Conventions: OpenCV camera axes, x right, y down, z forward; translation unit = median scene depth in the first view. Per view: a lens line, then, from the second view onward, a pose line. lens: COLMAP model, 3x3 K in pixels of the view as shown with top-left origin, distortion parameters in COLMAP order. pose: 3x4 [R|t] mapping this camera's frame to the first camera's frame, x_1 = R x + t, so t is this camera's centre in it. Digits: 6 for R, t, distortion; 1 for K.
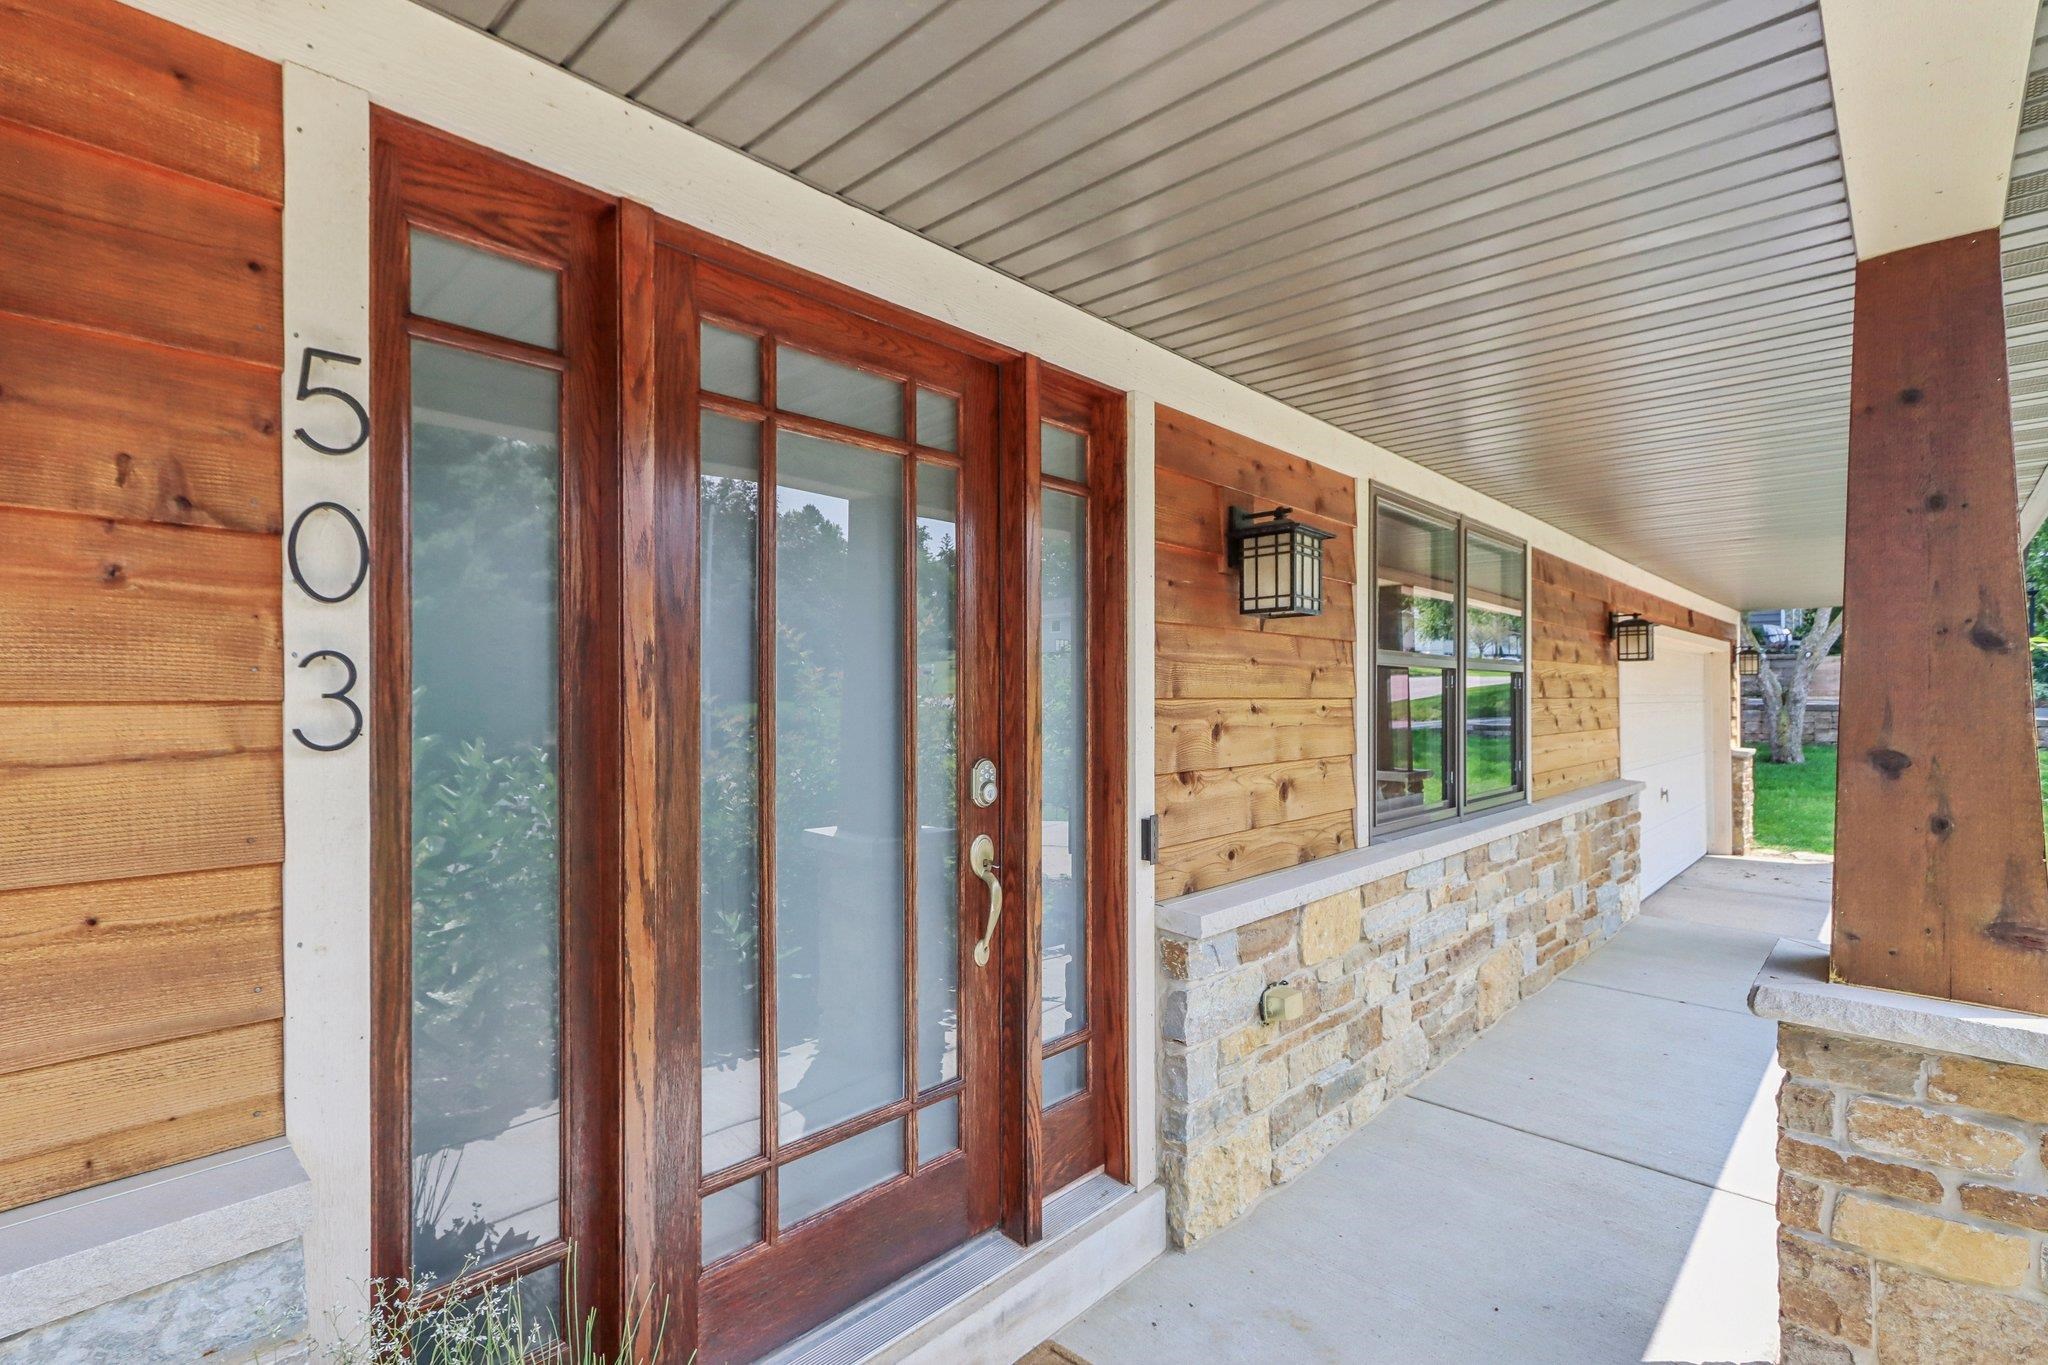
lens RADIAL K [[949.5, 0, 1024.0], [0, 949.5, 682.5], [0, 0, 1]] dist [-0.000913, -0.000265]
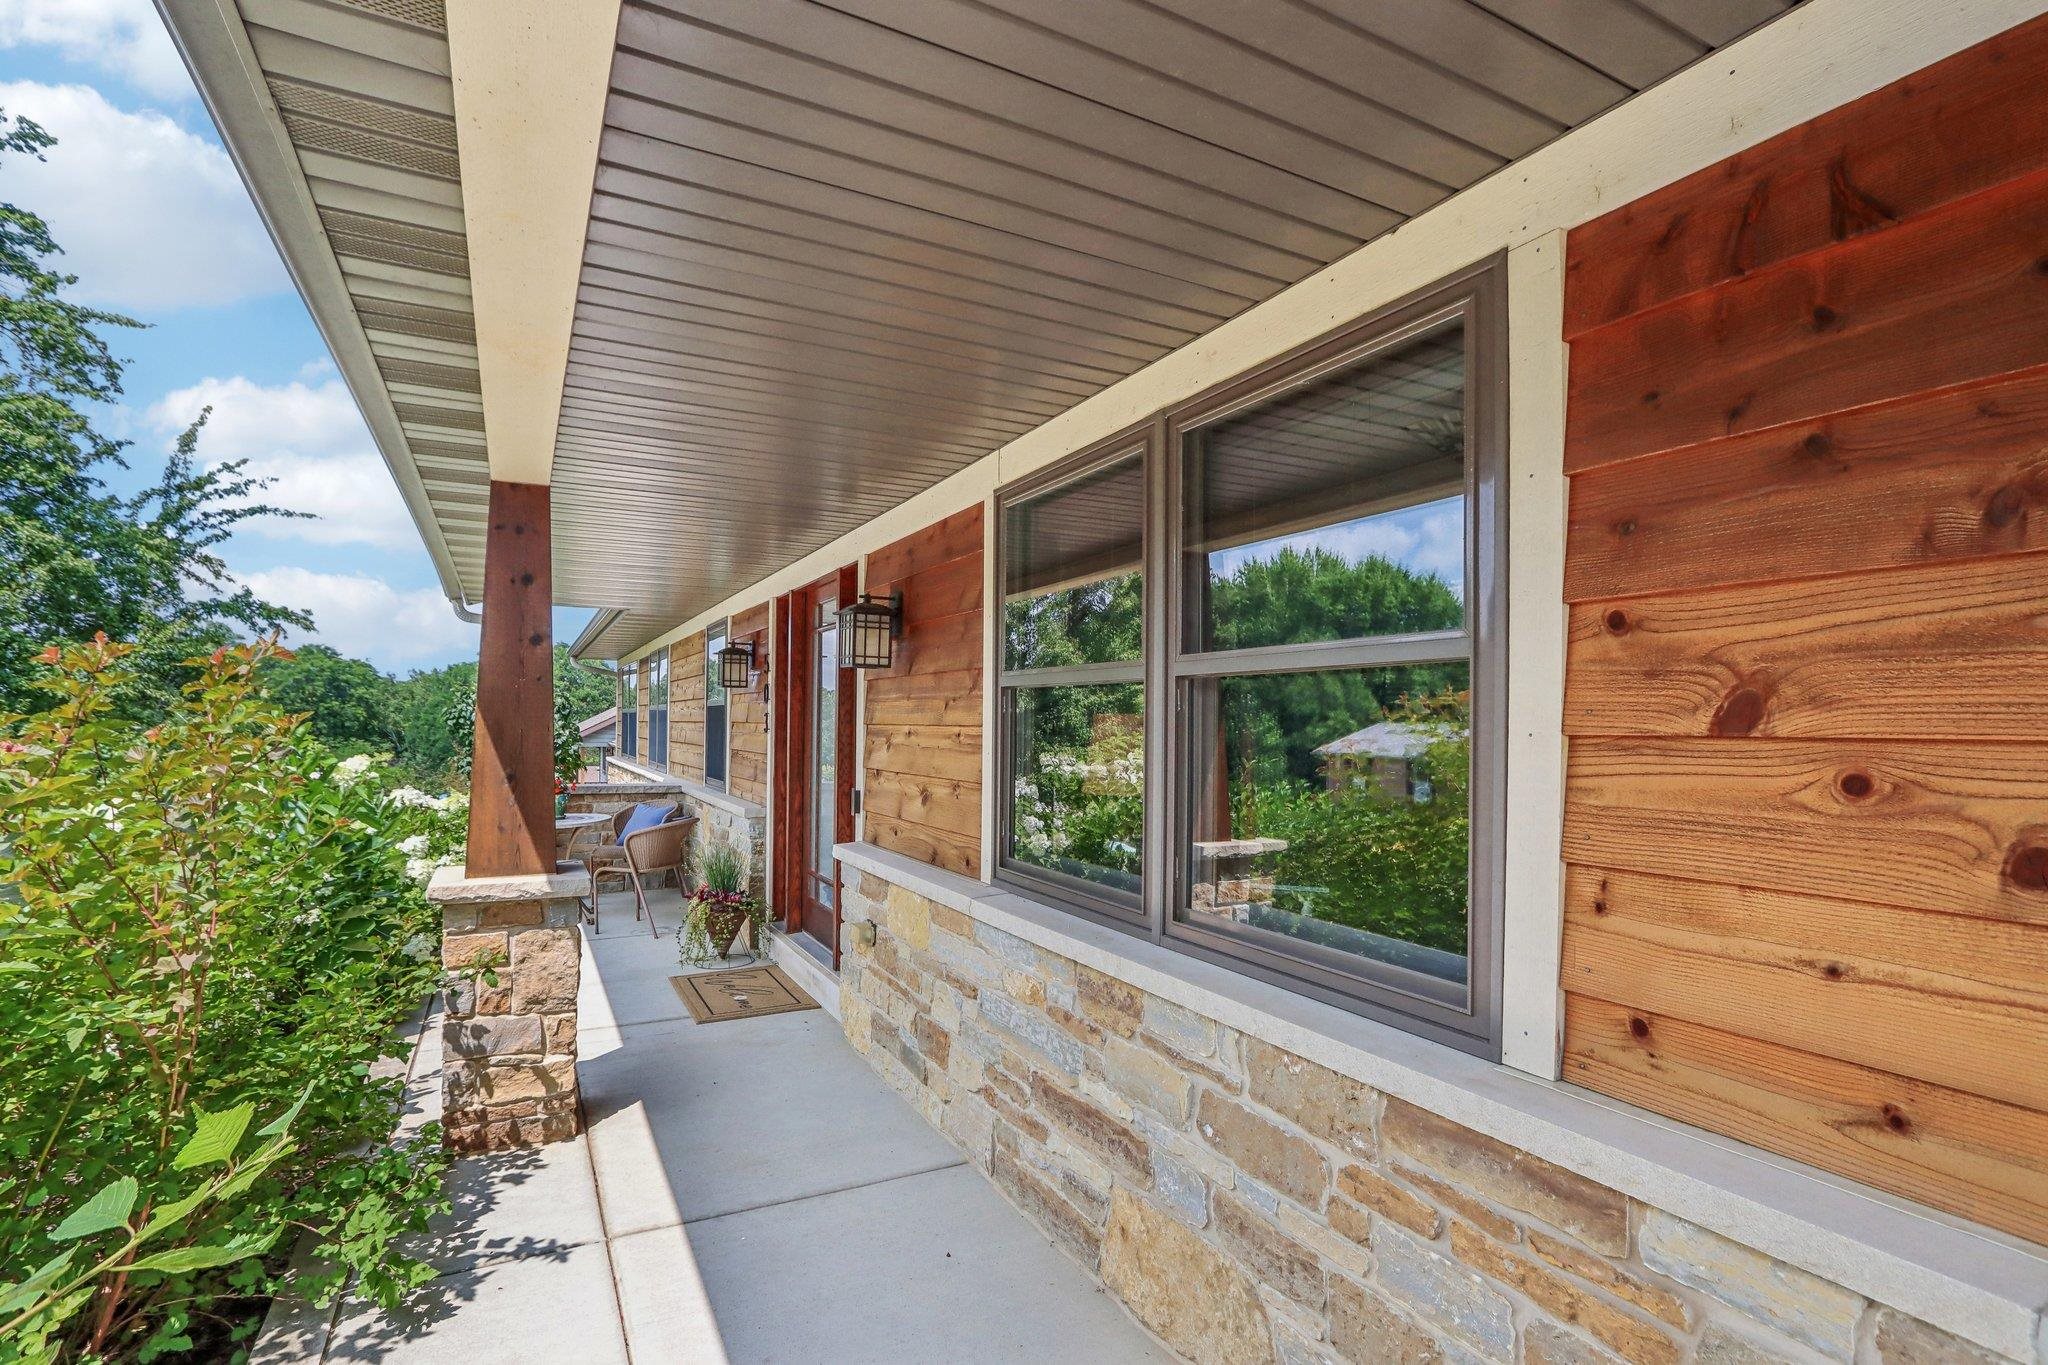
lens RADIAL K [[944.2, 0, 975.5], [0, 944.2, 716.0], [0, 0, 1]] dist [-0.008899, -0.000046]
pose [[-0.359799, -0.016846, -0.932878, 1.447700], [-0.001417, 0.999846, -0.017509, 0.027188], [0.933029, -0.004978, -0.359768, 1.552764]]
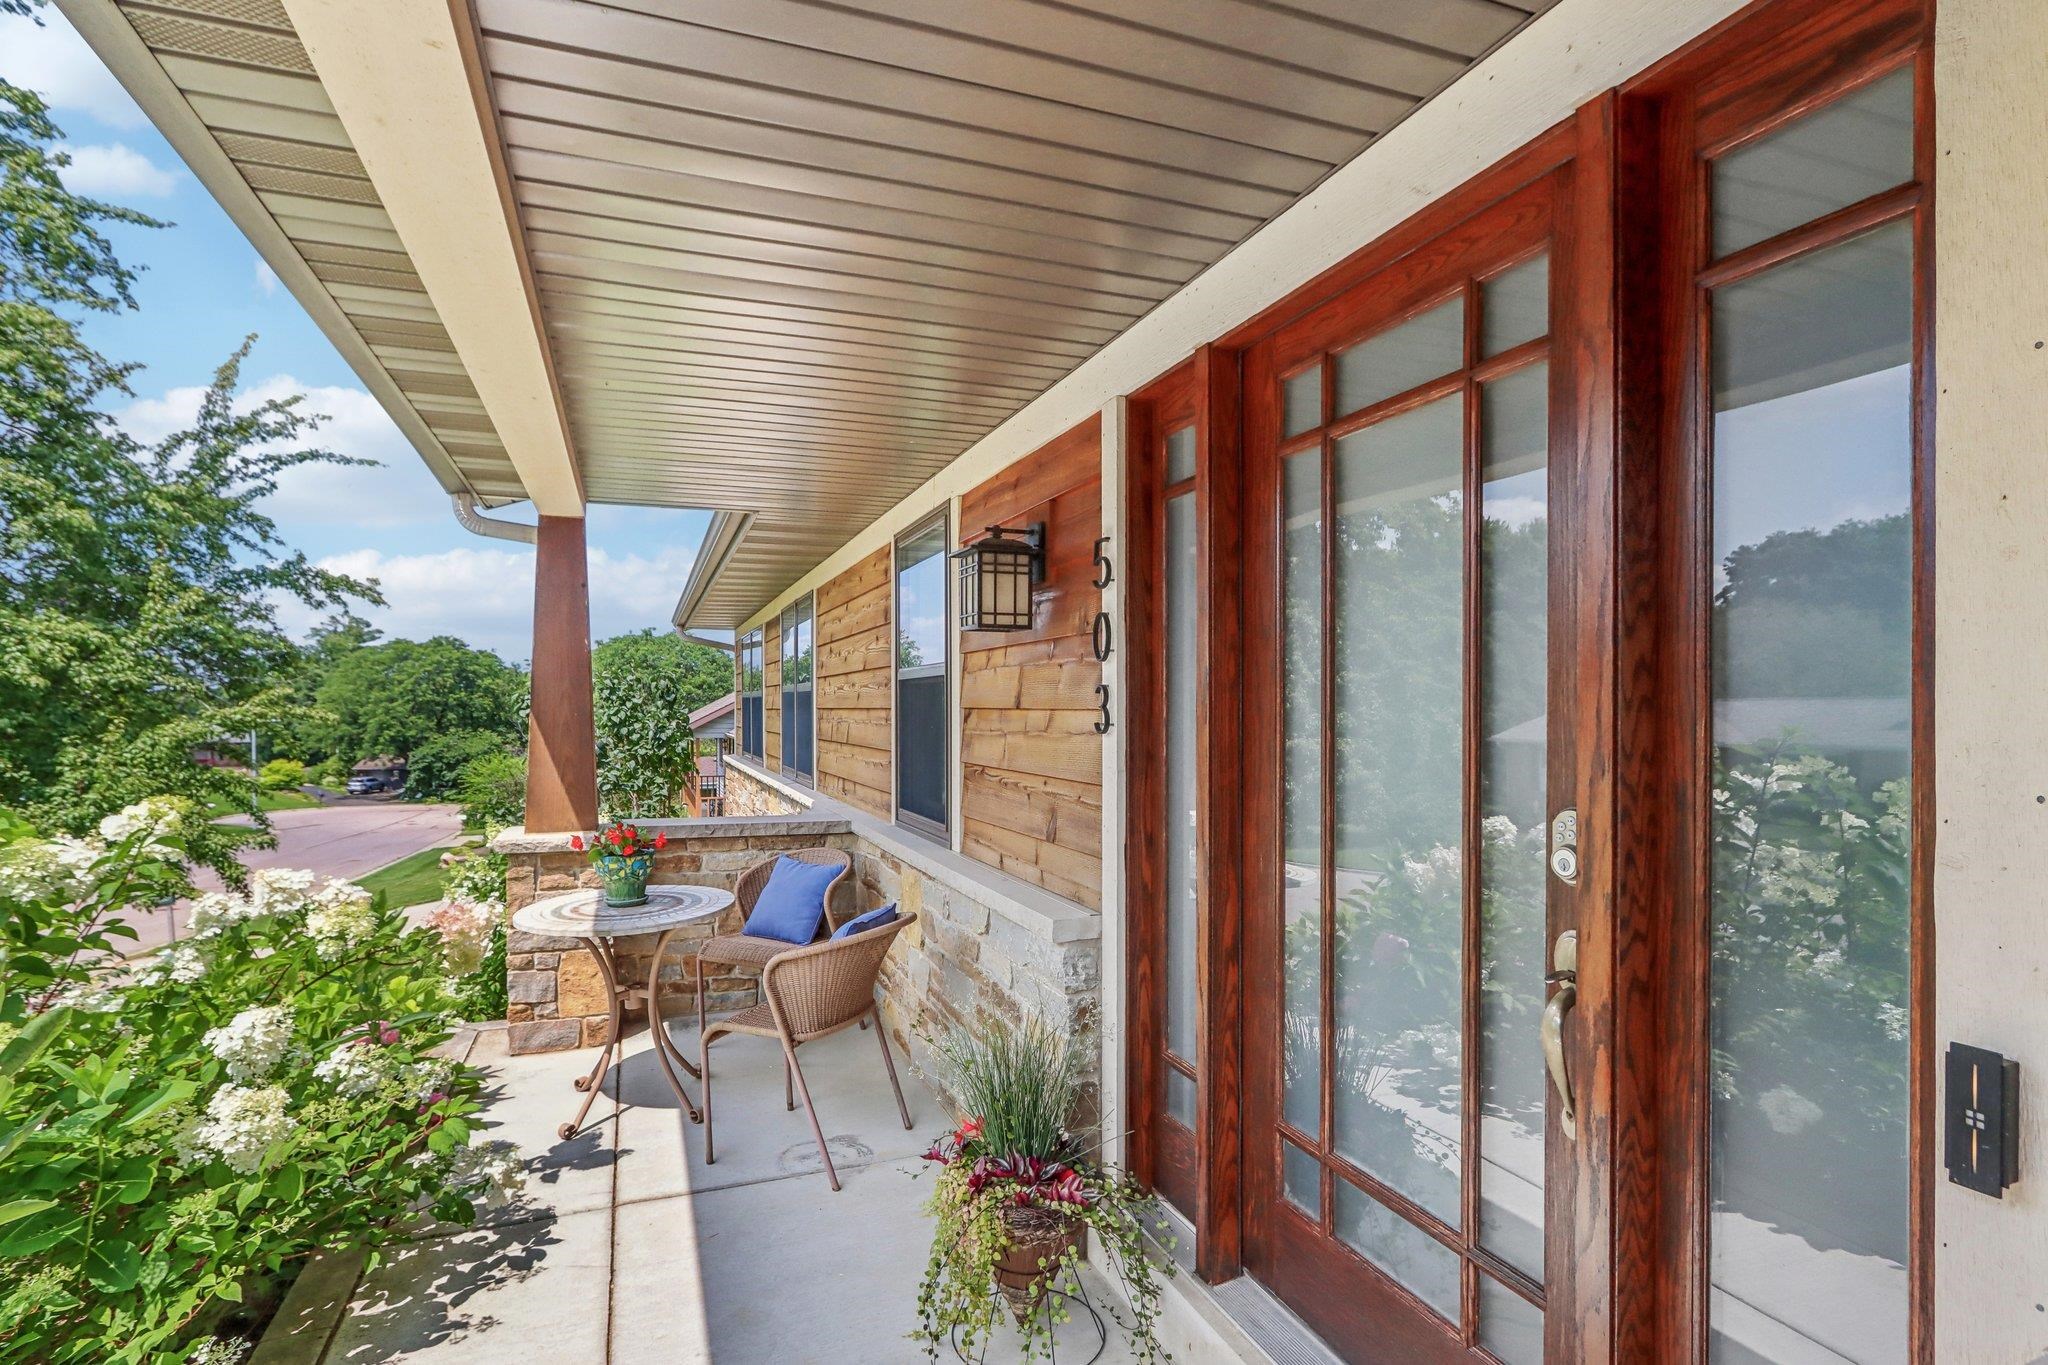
lens RADIAL K [[944.2, 0, 975.5], [0, 944.2, 716.0], [0, 0, 1]] dist [-0.008899, -0.000046]
pose [[-0.461947, 0.002191, -0.886905, 0.478000], [0.007978, 0.999967, -0.001685, 0.013568], [0.886871, -0.007854, -0.461949, 0.667740]]
